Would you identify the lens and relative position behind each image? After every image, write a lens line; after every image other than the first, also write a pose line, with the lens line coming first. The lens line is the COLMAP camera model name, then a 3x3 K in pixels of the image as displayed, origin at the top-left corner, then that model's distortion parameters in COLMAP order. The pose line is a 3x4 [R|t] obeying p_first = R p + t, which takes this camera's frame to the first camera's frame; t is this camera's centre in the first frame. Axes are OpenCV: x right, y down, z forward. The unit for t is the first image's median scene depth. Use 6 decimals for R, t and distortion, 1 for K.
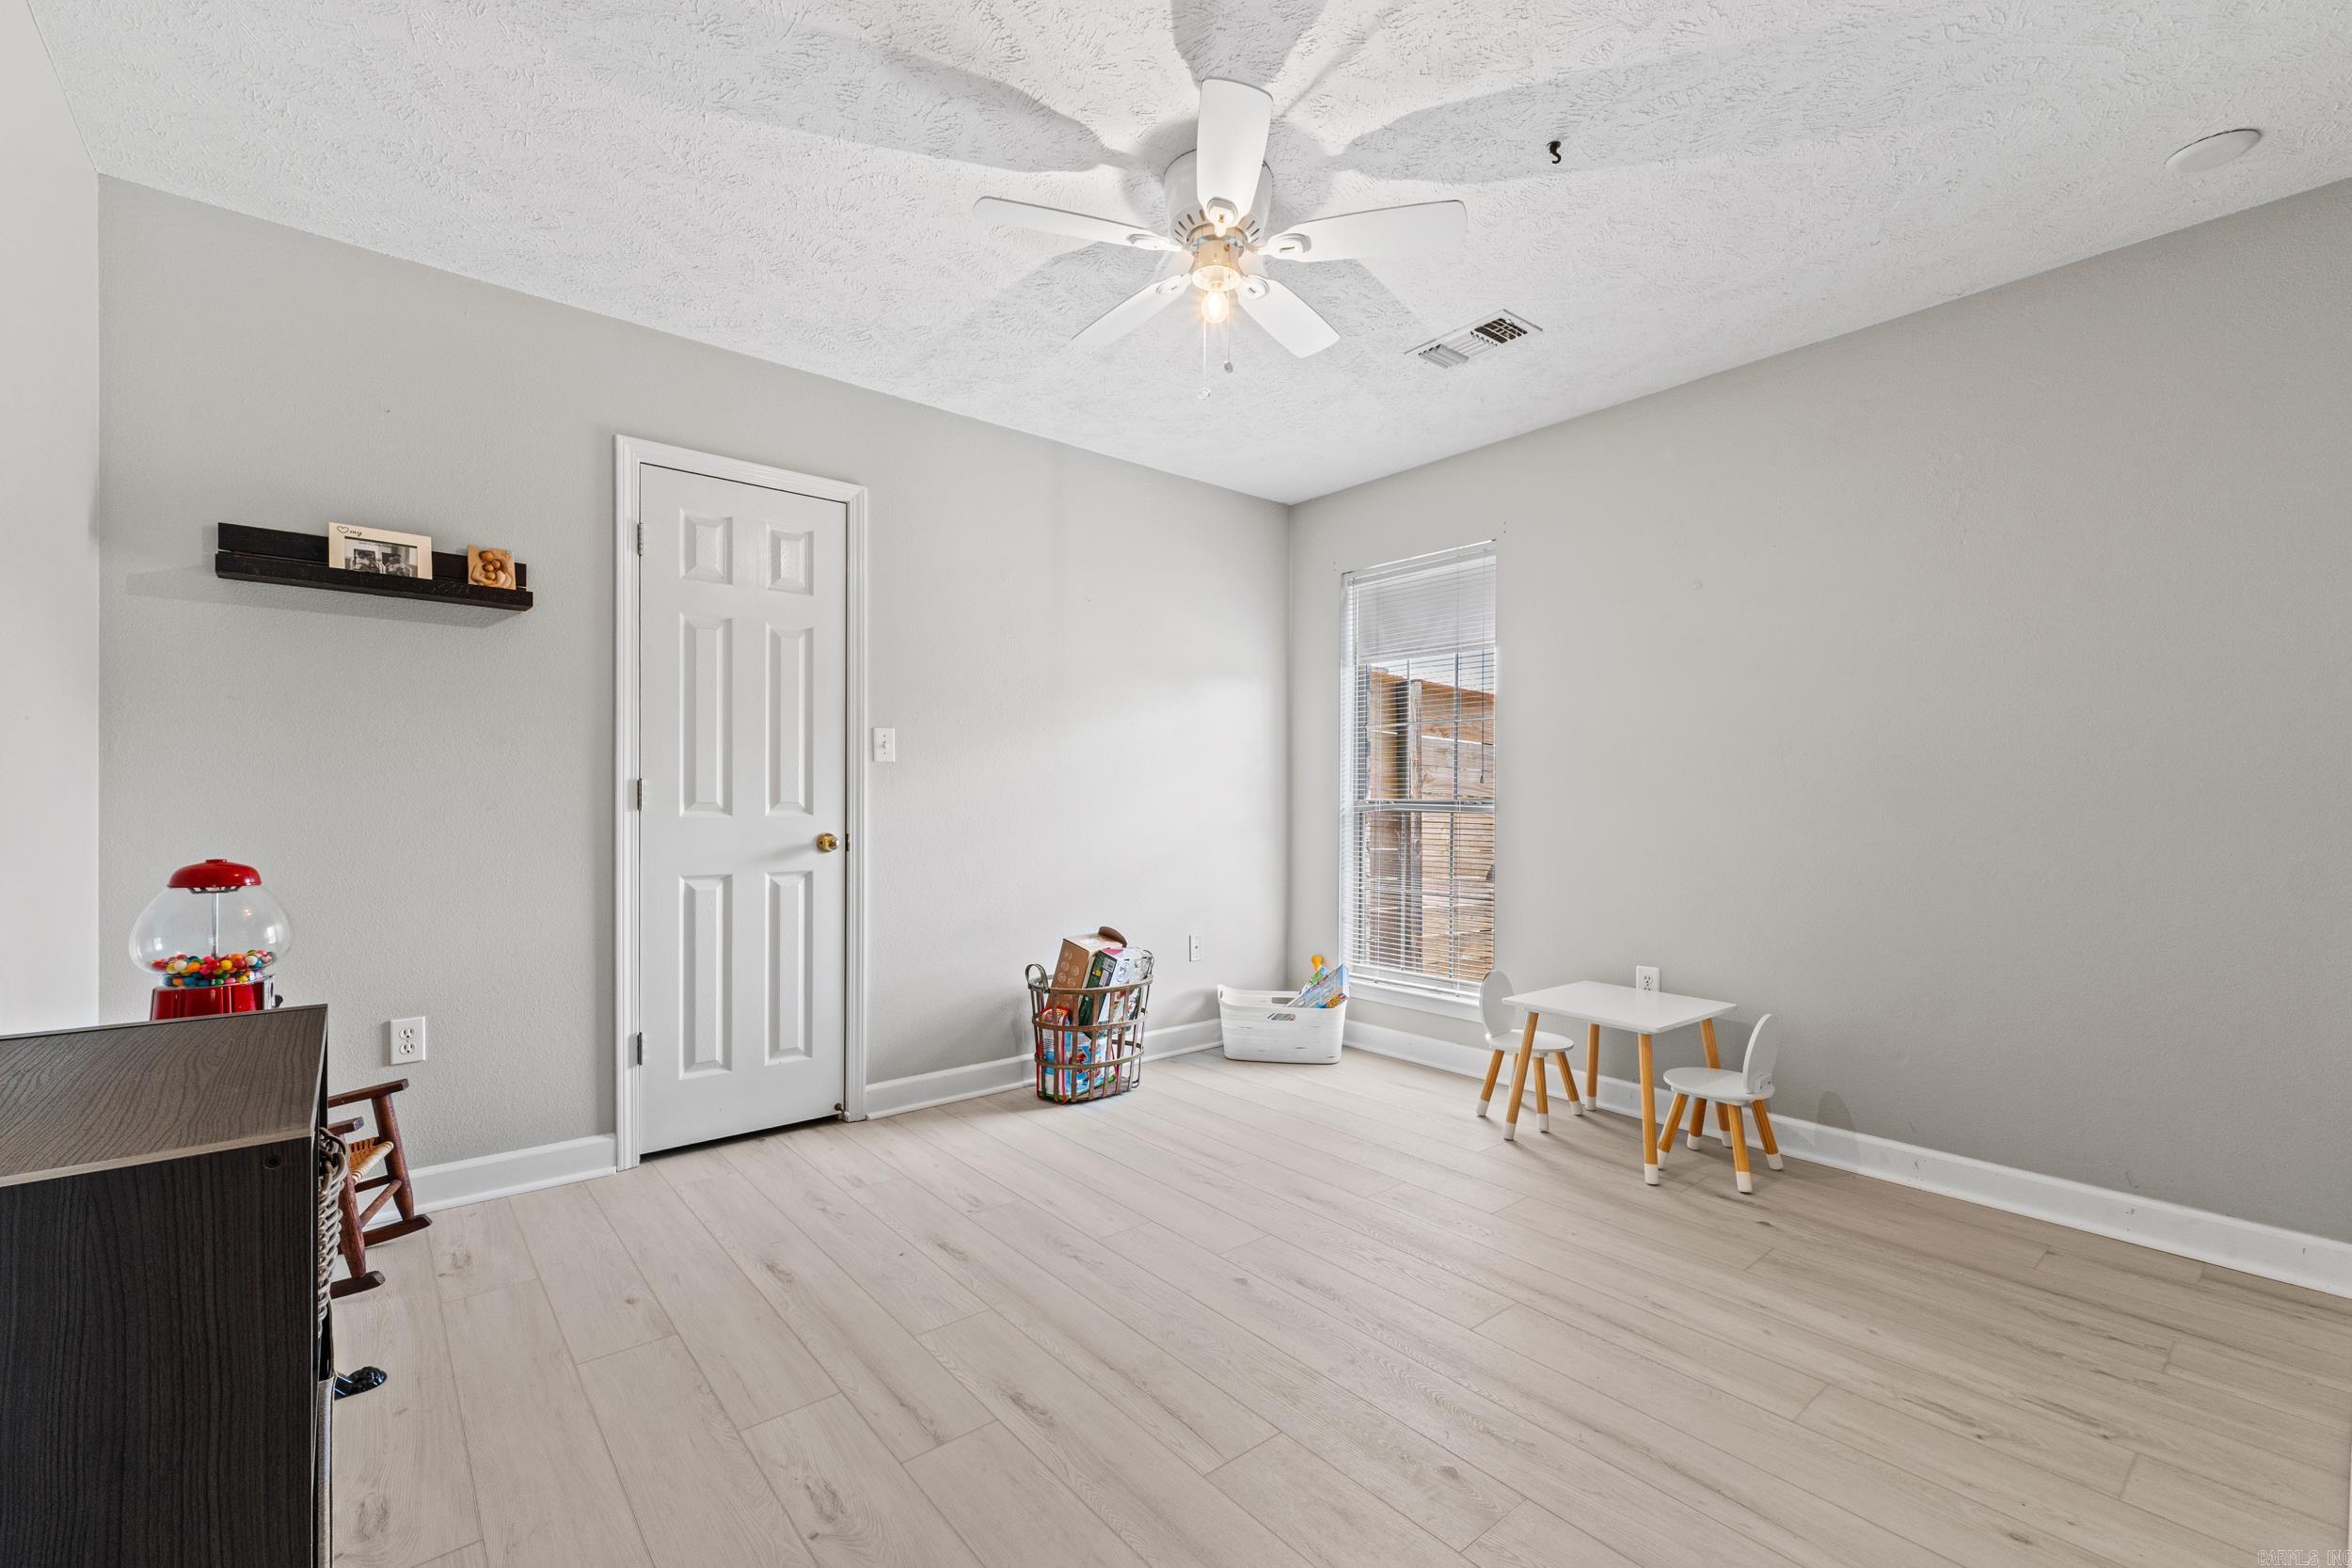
lens RADIAL K [[994.7, 0, 1171.4], [0, 994.7, 792.5], [0, 0, 1]] dist [0.000961, -0.000056]
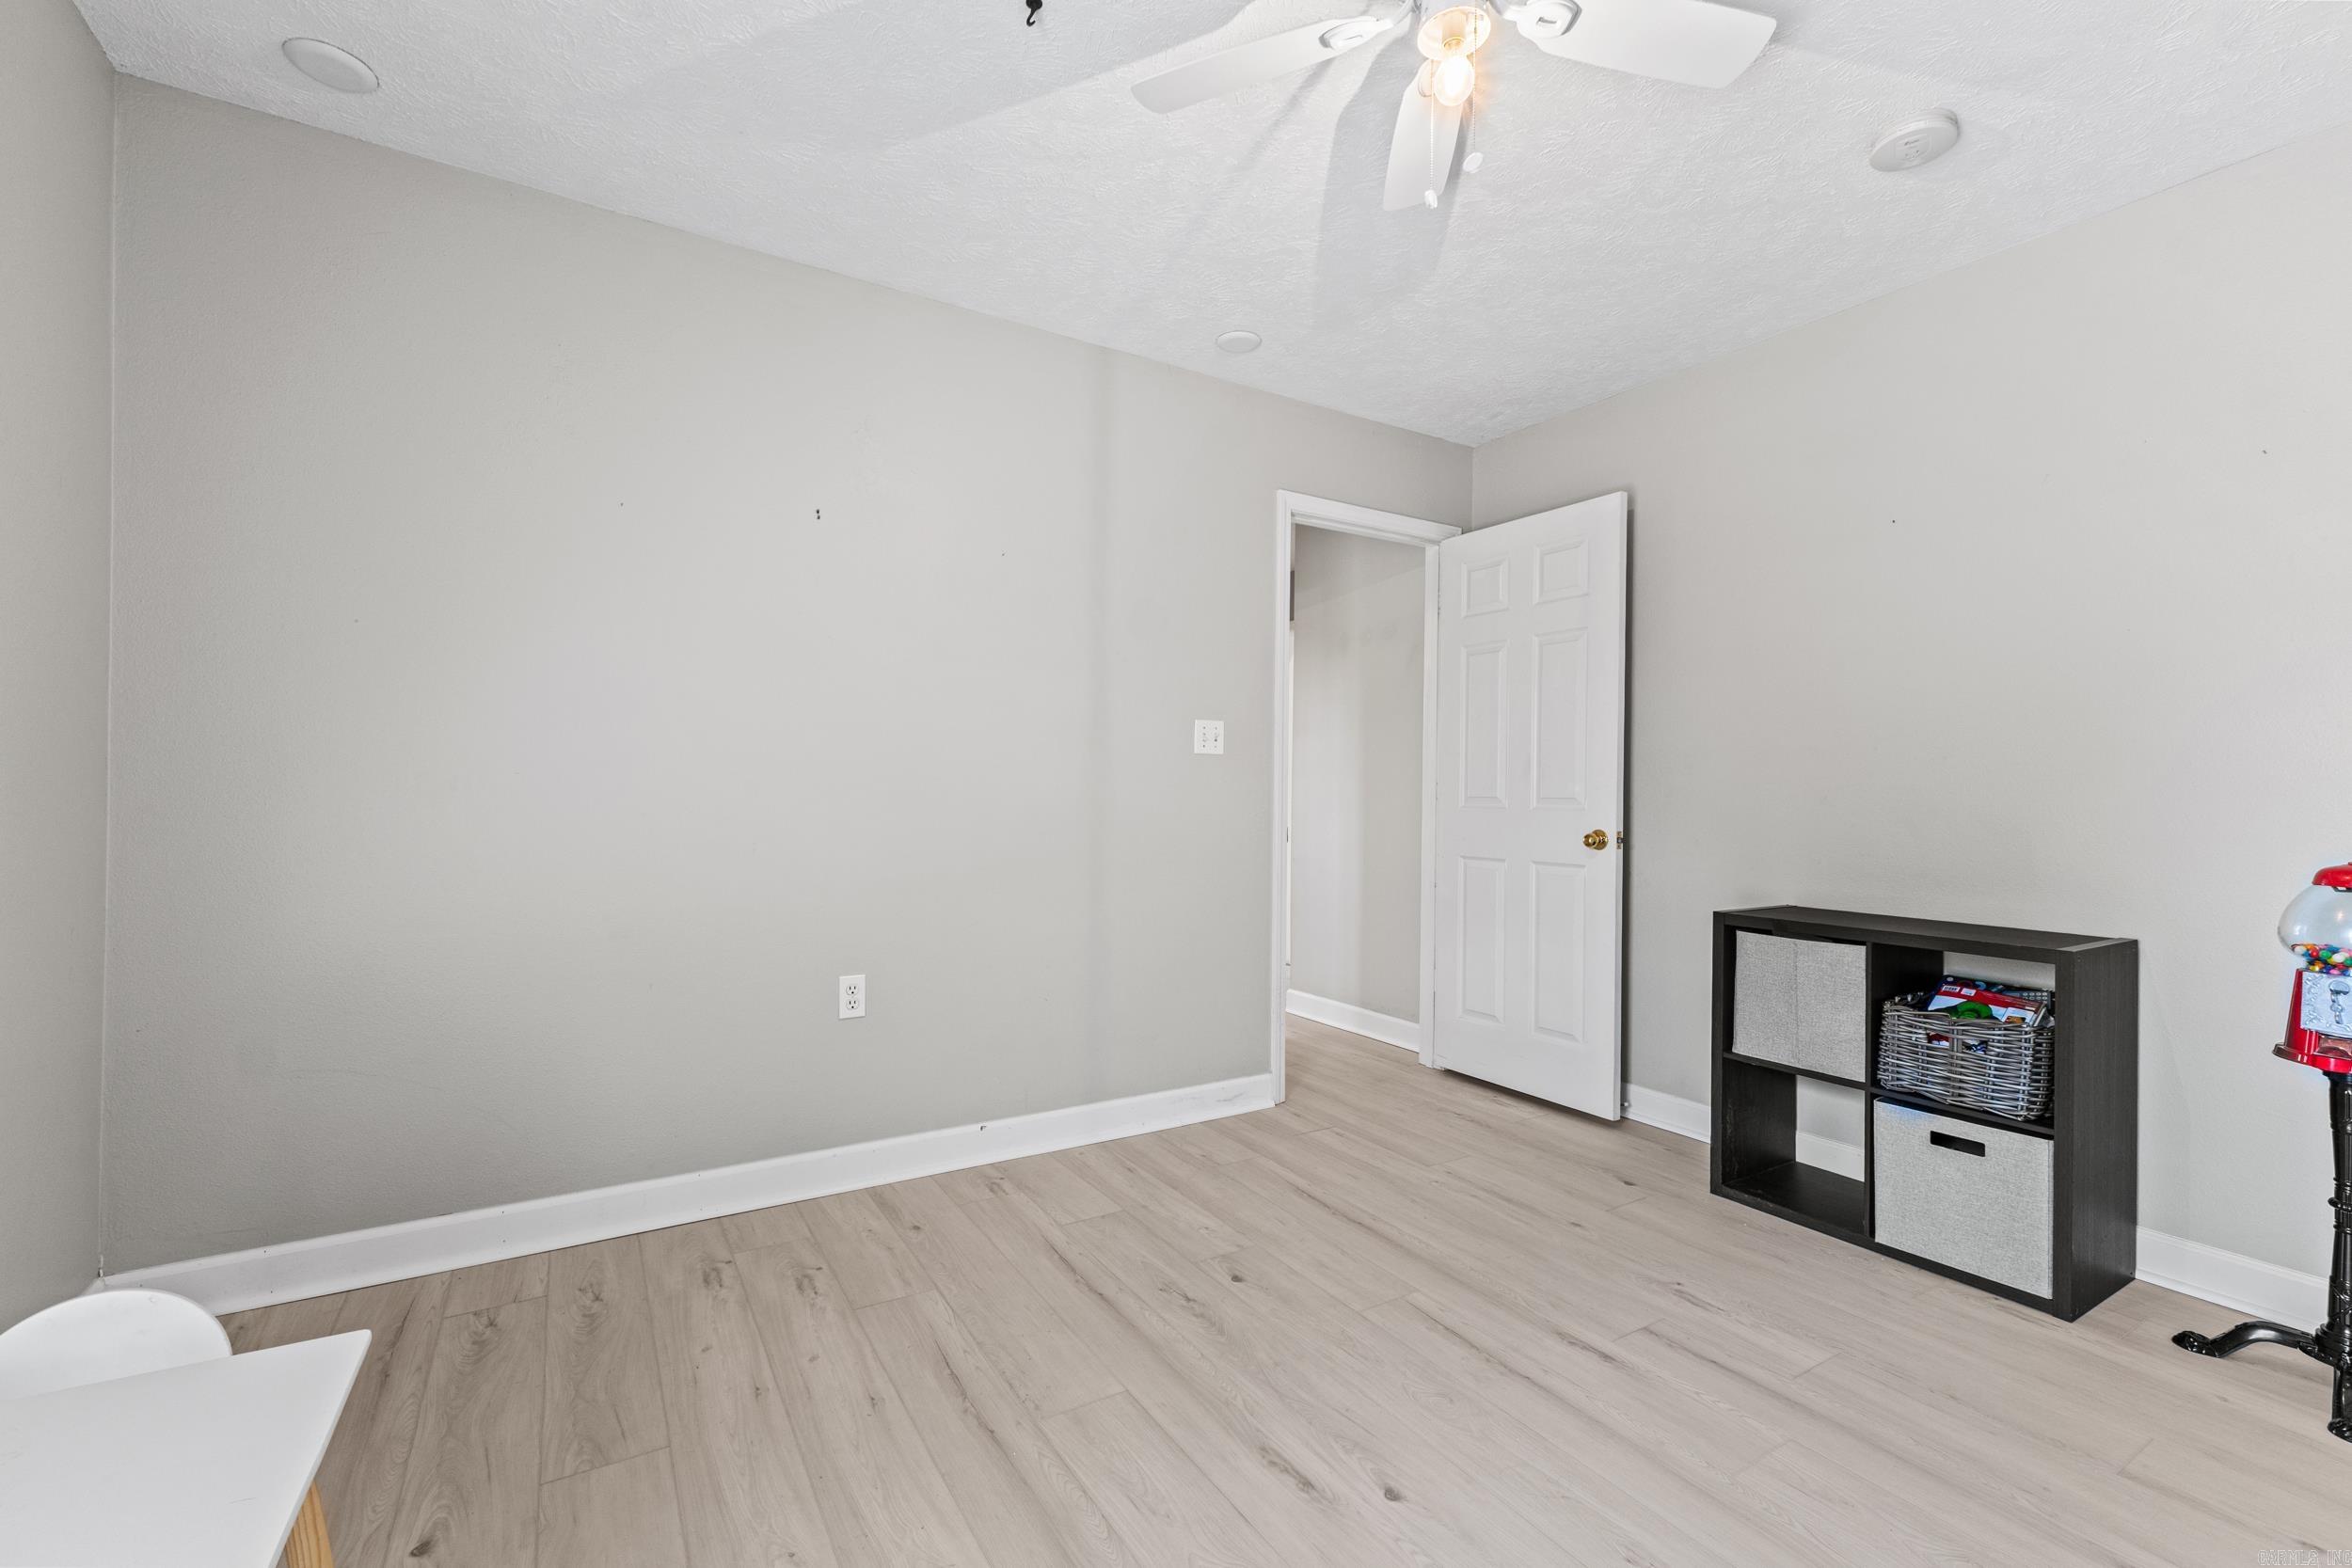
lens RADIAL K [[994.7, 0, 1171.4], [0, 994.7, 792.5], [0, 0, 1]] dist [0.000961, -0.000056]
pose [[-0.988678, -0.017192, 0.149063, 0.153854], [-0.017382, 0.999849, 0.000028, 0.009194], [-0.149041, -0.002563, -0.988828, 2.070829]]
